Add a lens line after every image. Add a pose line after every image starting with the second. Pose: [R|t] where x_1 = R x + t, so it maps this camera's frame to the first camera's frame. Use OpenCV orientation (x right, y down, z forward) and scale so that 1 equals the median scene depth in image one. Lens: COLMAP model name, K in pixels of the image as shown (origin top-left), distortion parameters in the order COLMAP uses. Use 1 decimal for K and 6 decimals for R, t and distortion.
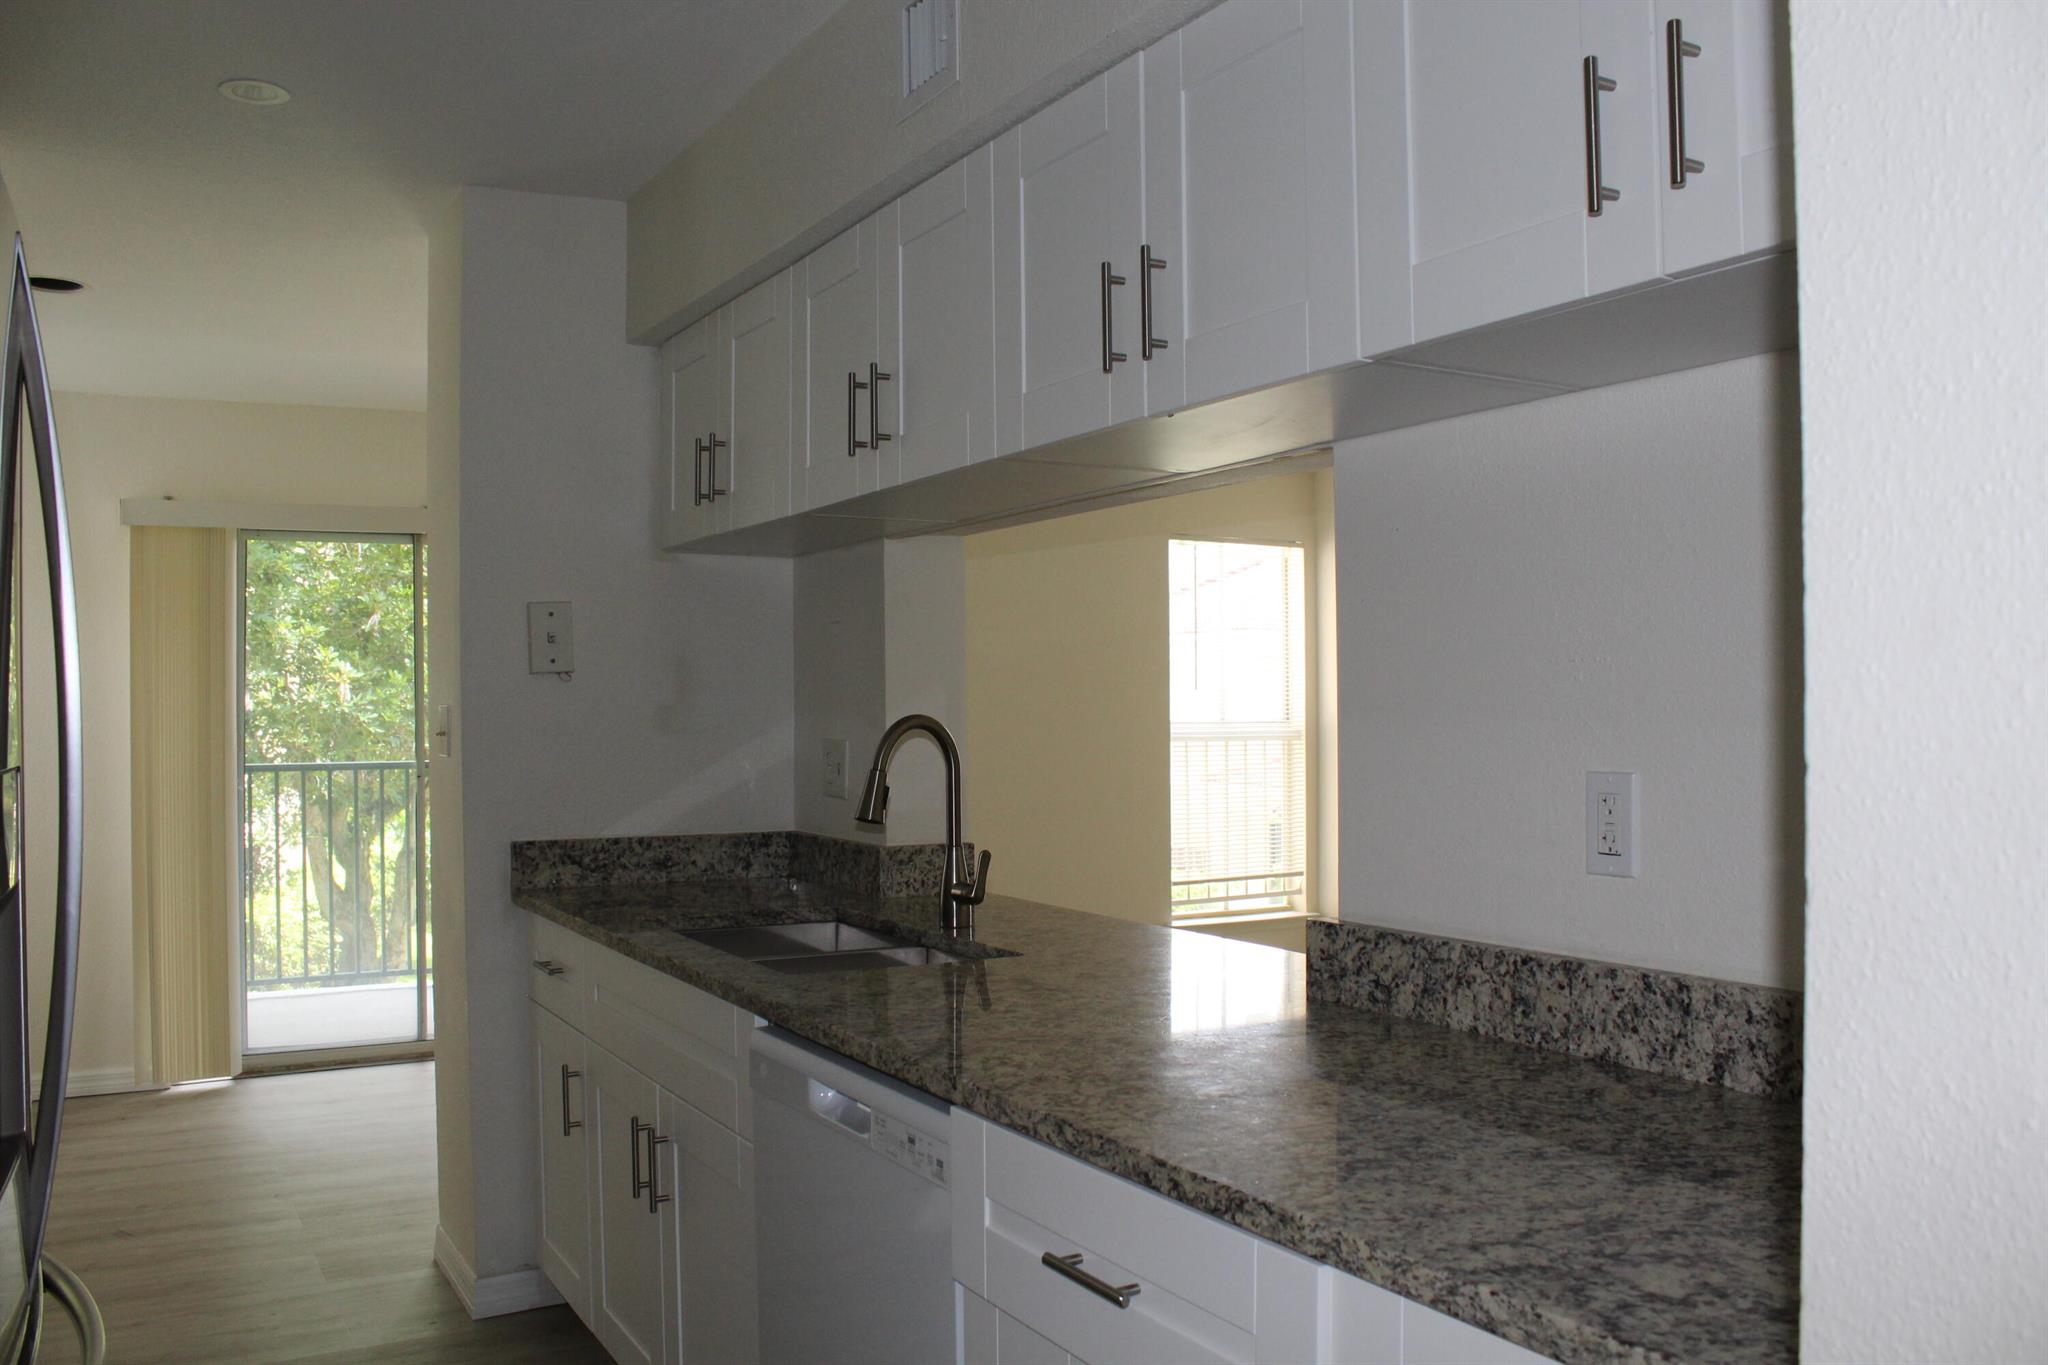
lens RADIAL K [[1698.1, 0, 1019.6], [0, 1698.1, 695.7], [0, 0, 1]] dist [-0.170228, 0.151947]
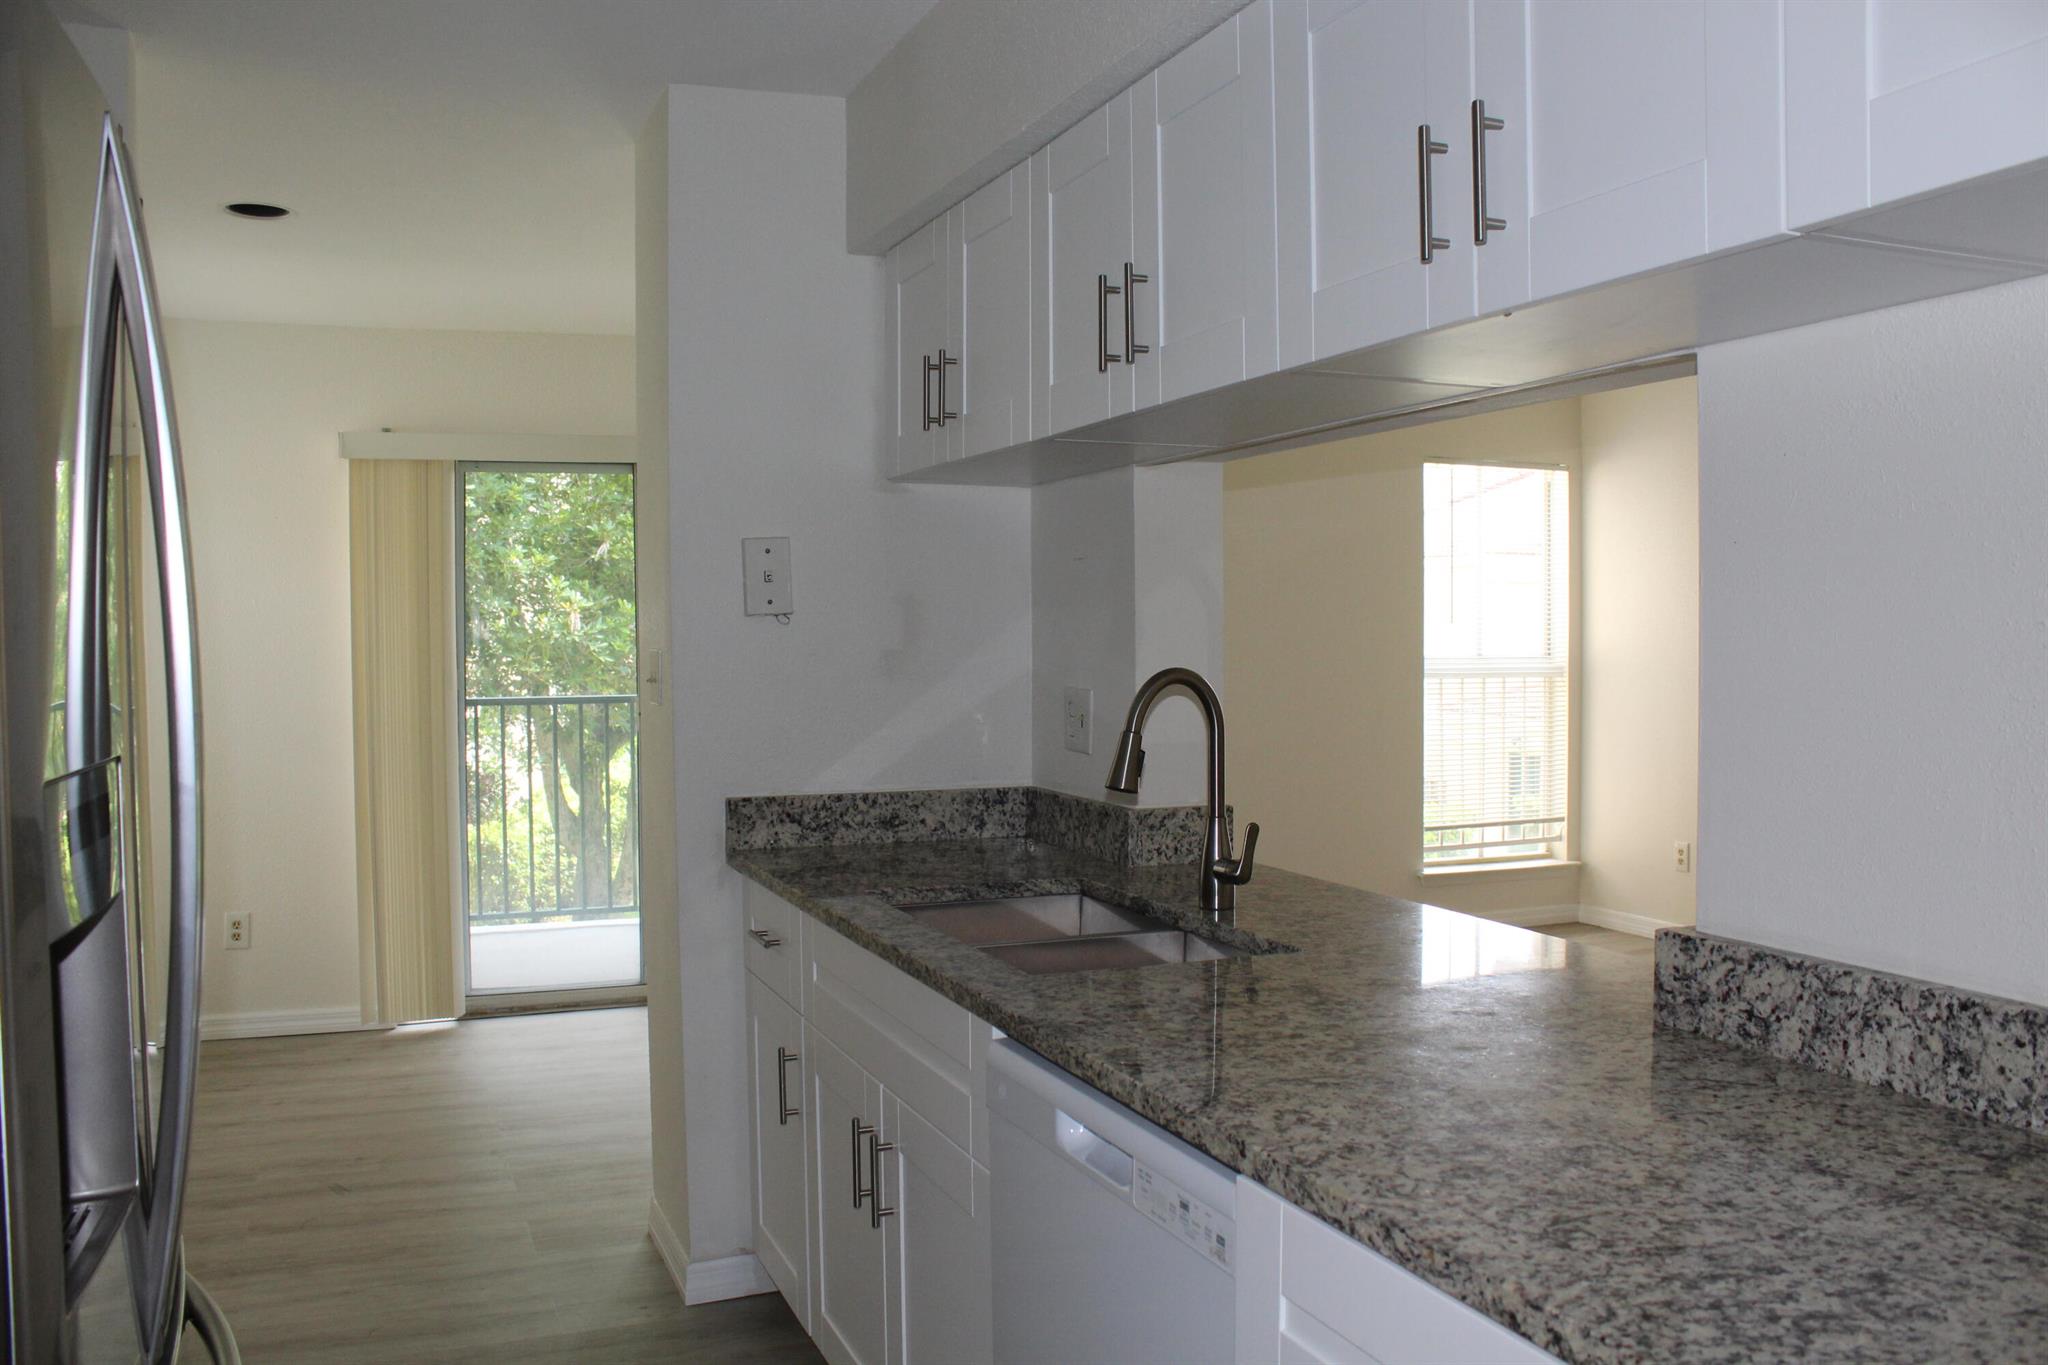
lens RADIAL K [[1703.1, 0, 1024.0], [0, 1703.1, 682.5], [0, 0, 1]] dist [-0.169034, 0.160277]
pose [[0.991400, 0.005402, -0.130757, -0.021617], [-0.000576, 0.999318, 0.036917, -0.012558], [0.130867, -0.036525, 0.990727, 0.110896]]
